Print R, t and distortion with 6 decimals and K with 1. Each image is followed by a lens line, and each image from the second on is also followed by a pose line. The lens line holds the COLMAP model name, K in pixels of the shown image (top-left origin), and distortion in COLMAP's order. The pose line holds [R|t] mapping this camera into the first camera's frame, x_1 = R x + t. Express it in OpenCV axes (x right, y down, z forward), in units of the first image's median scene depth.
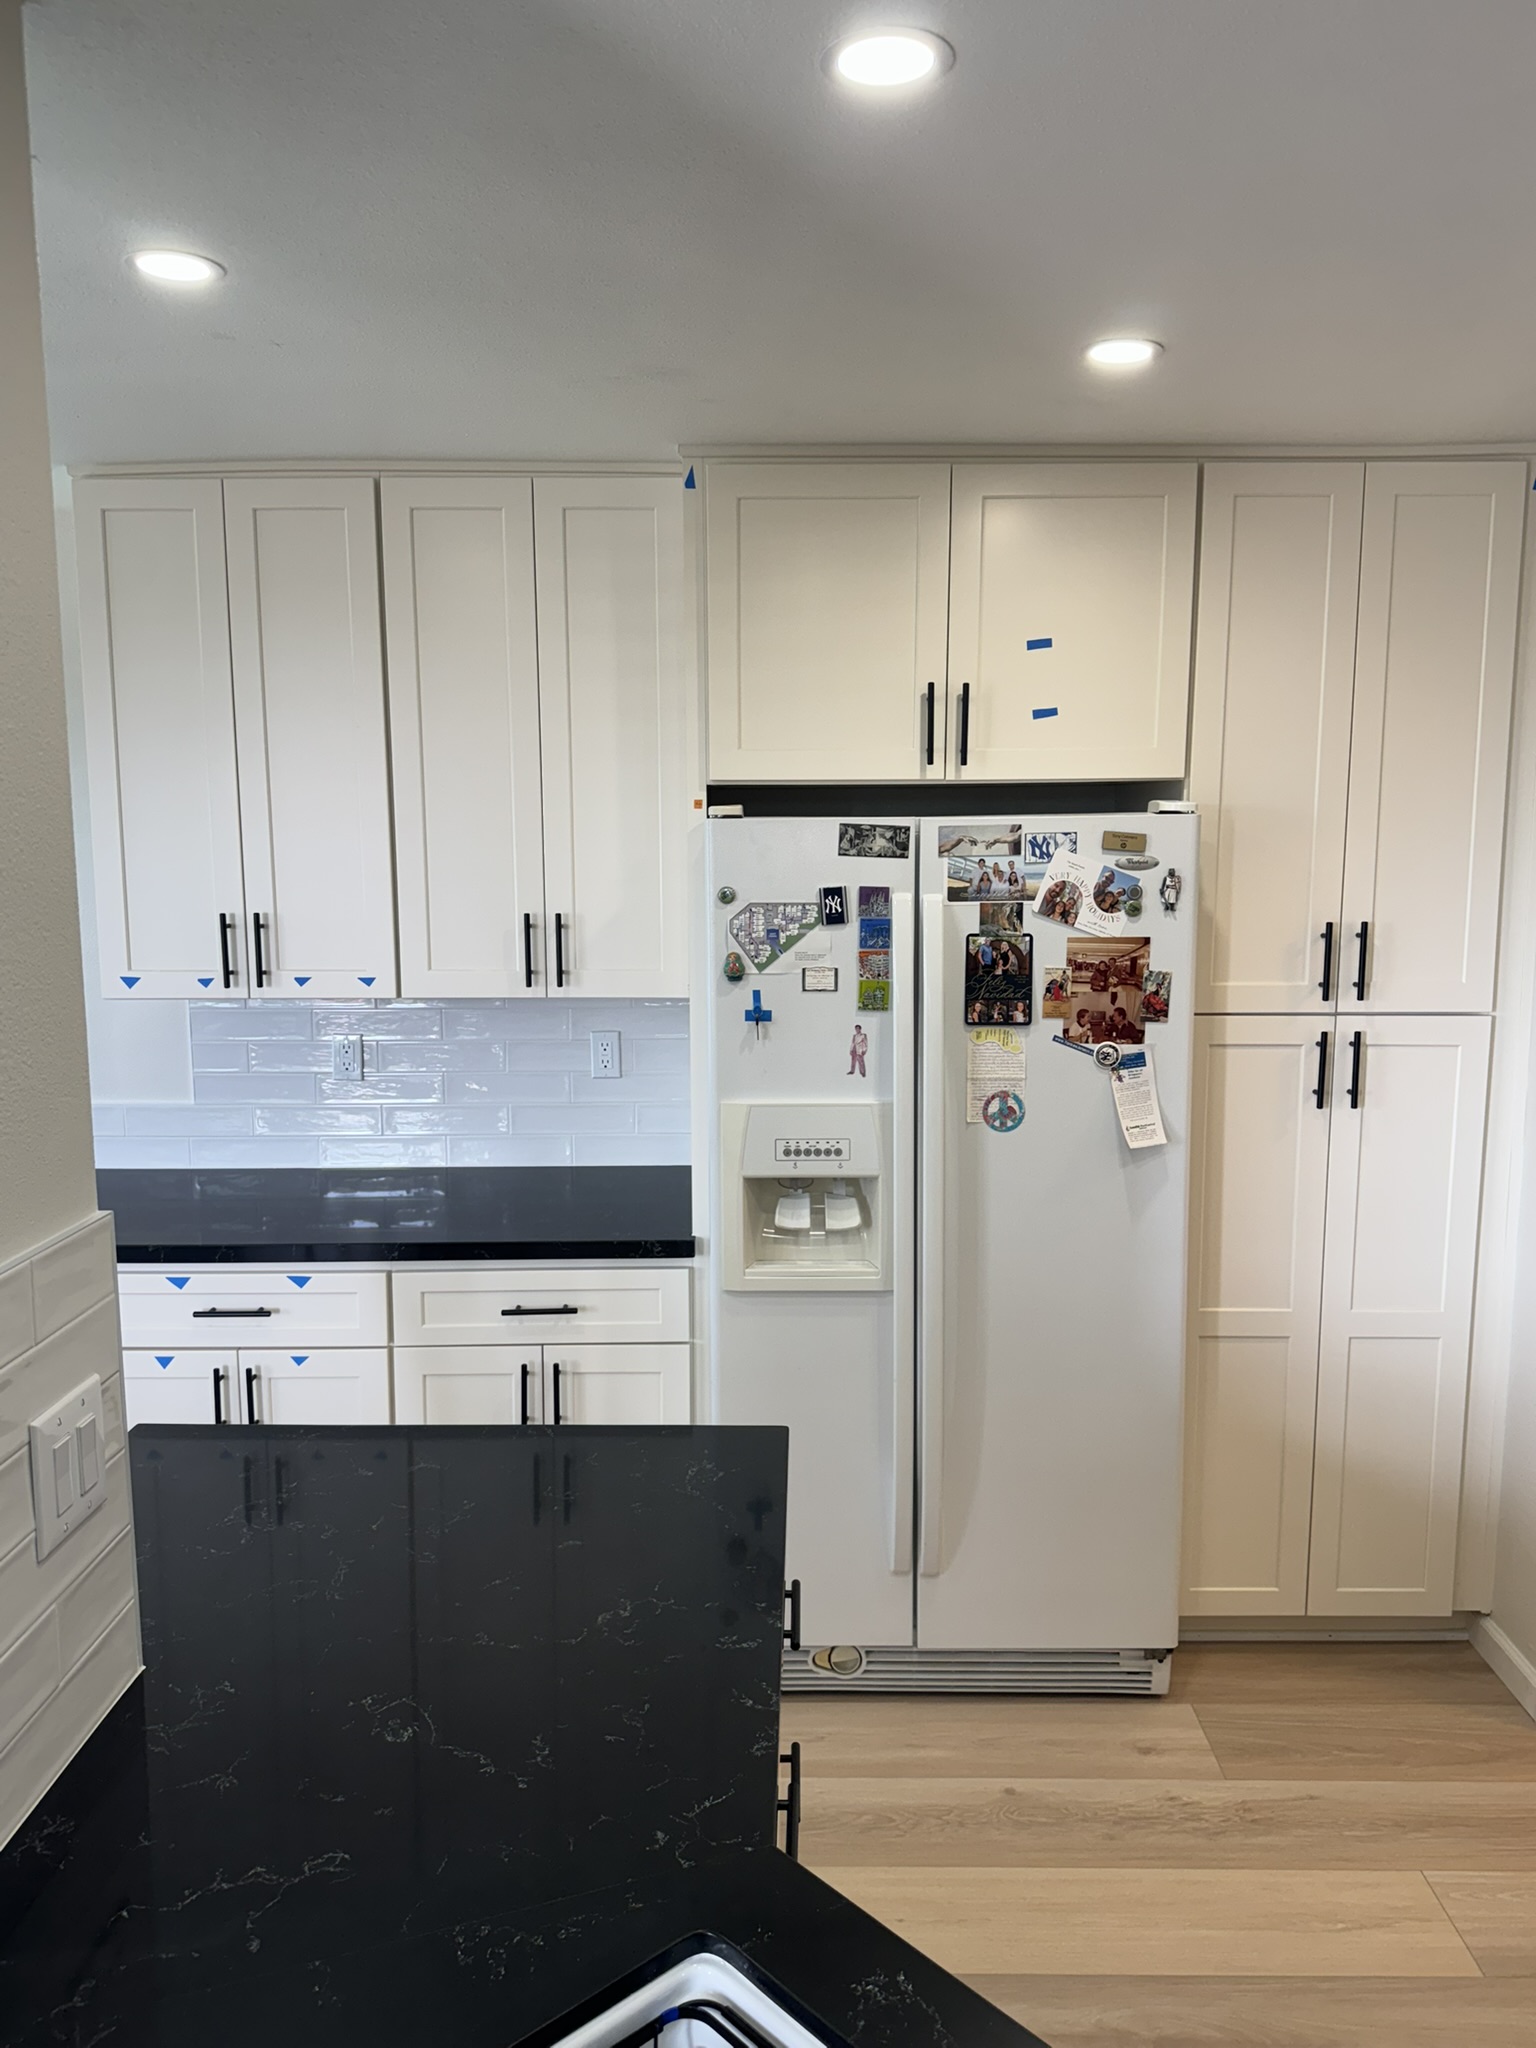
lens RADIAL K [[1510.9, 0, 768.0], [0, 1510.9, 1024.0], [0, 0, 1]] dist [0.182890, -0.324474]
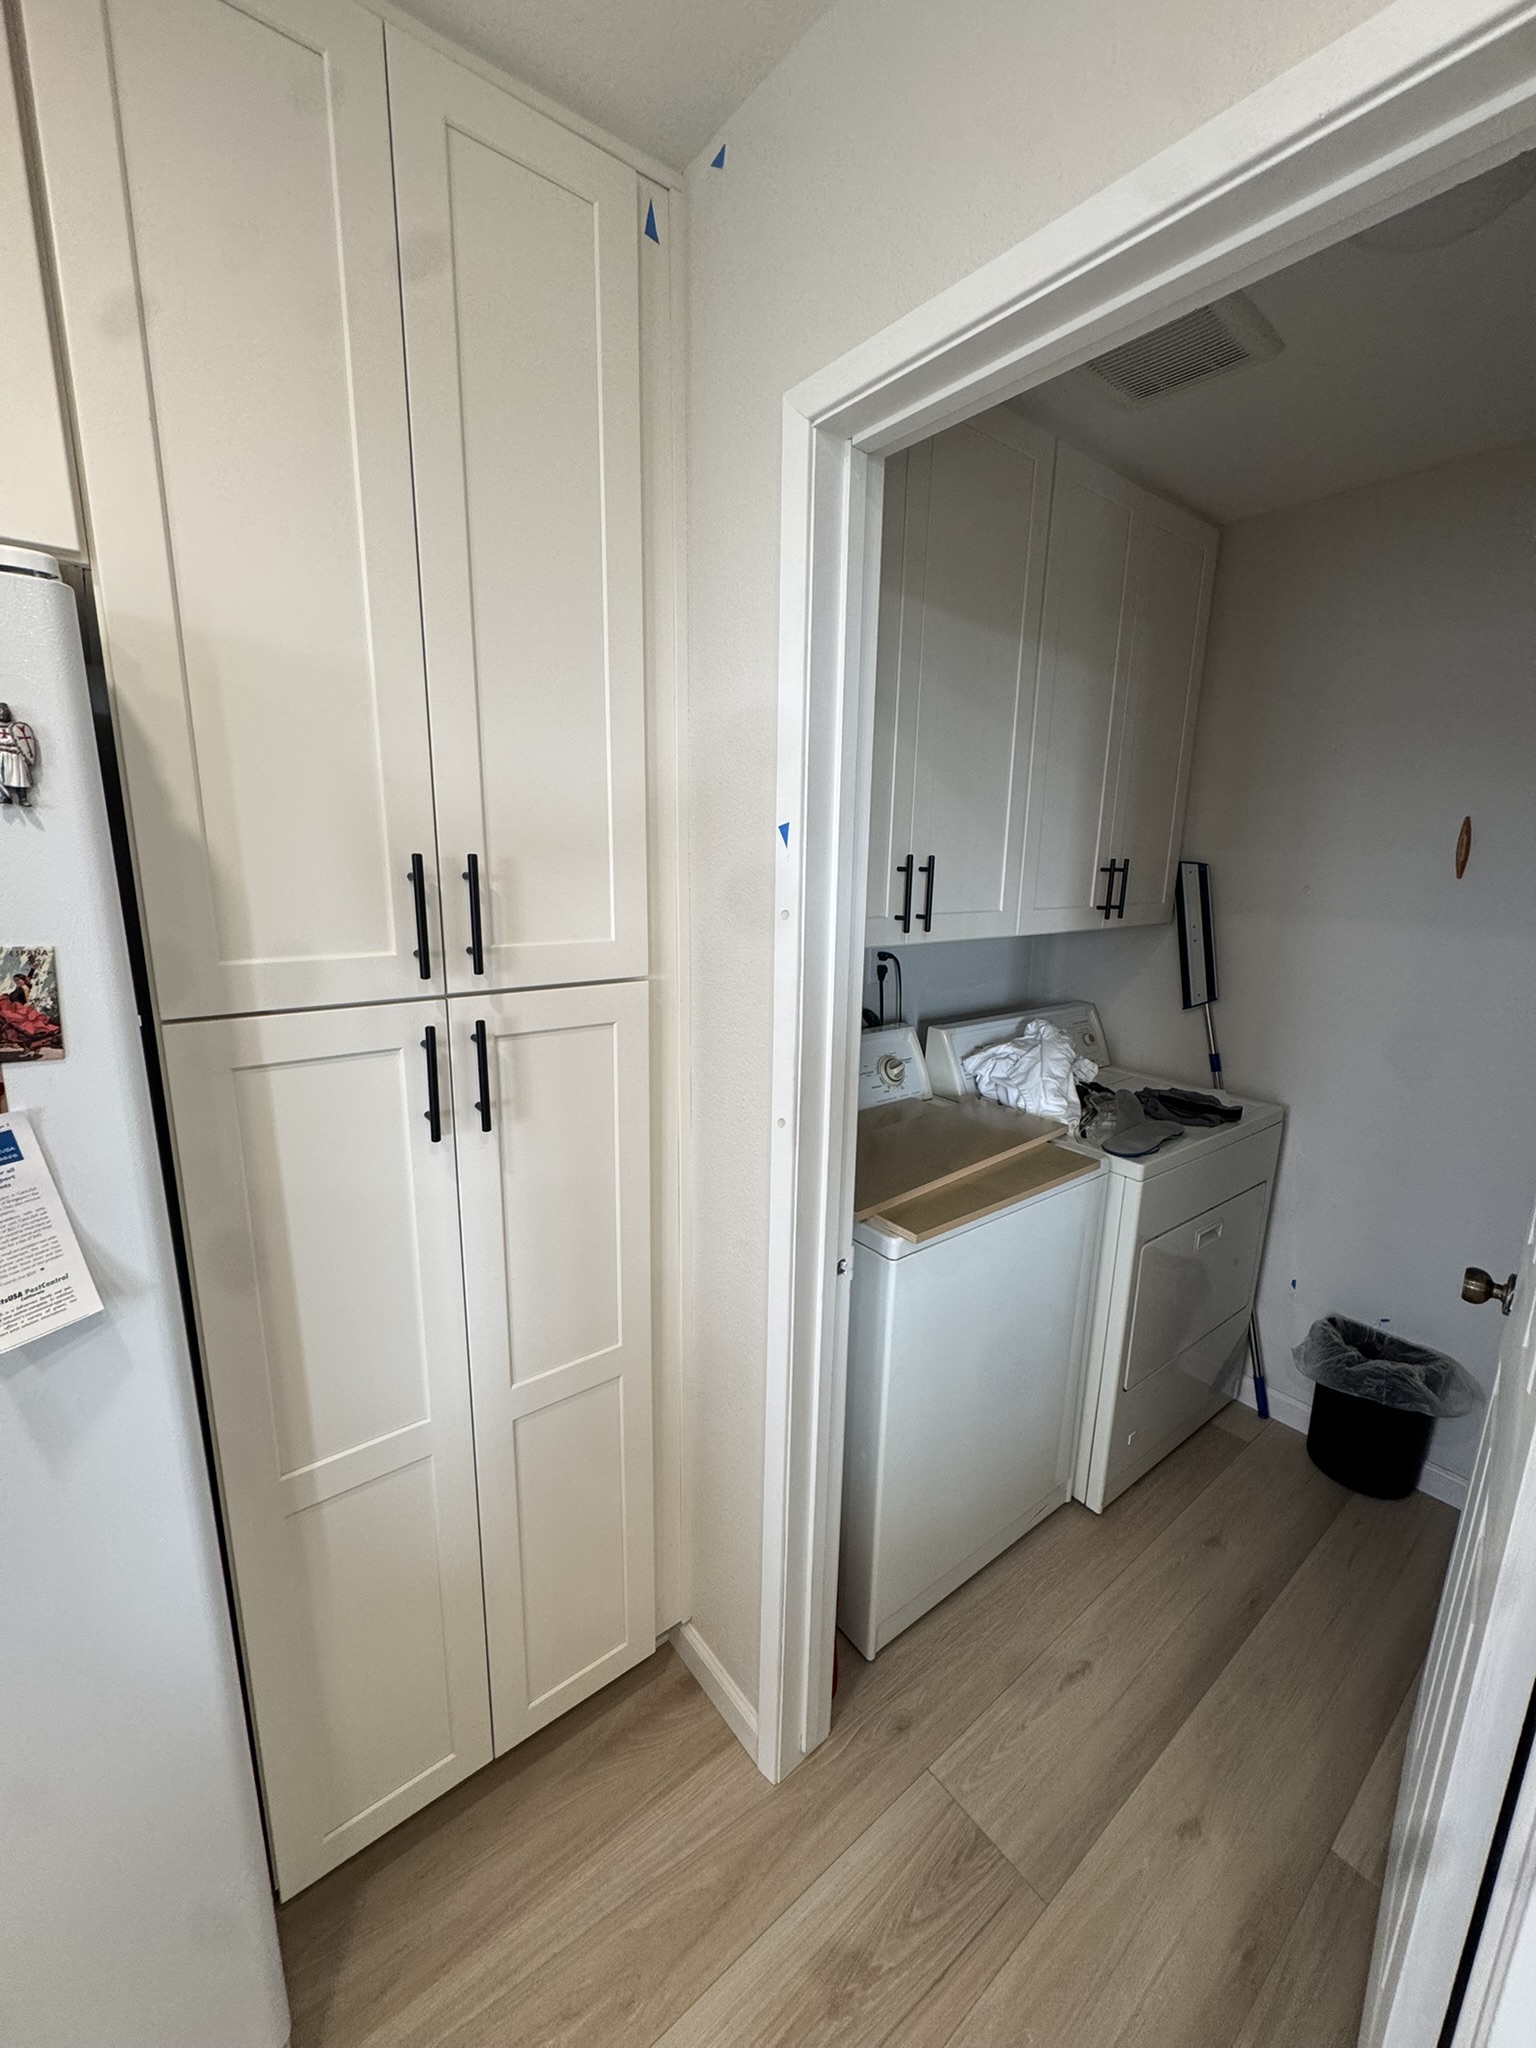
lens RADIAL K [[810.6, 0, 775.4], [0, 810.6, 1021.0], [0, 0, 1]] dist [-0.001952, -0.000123]
pose [[0.775434, -0.112677, 0.621294, 0.277740], [0.069760, 0.993214, 0.093061, -0.019858], [-0.627563, -0.028821, 0.778032, 0.679722]]
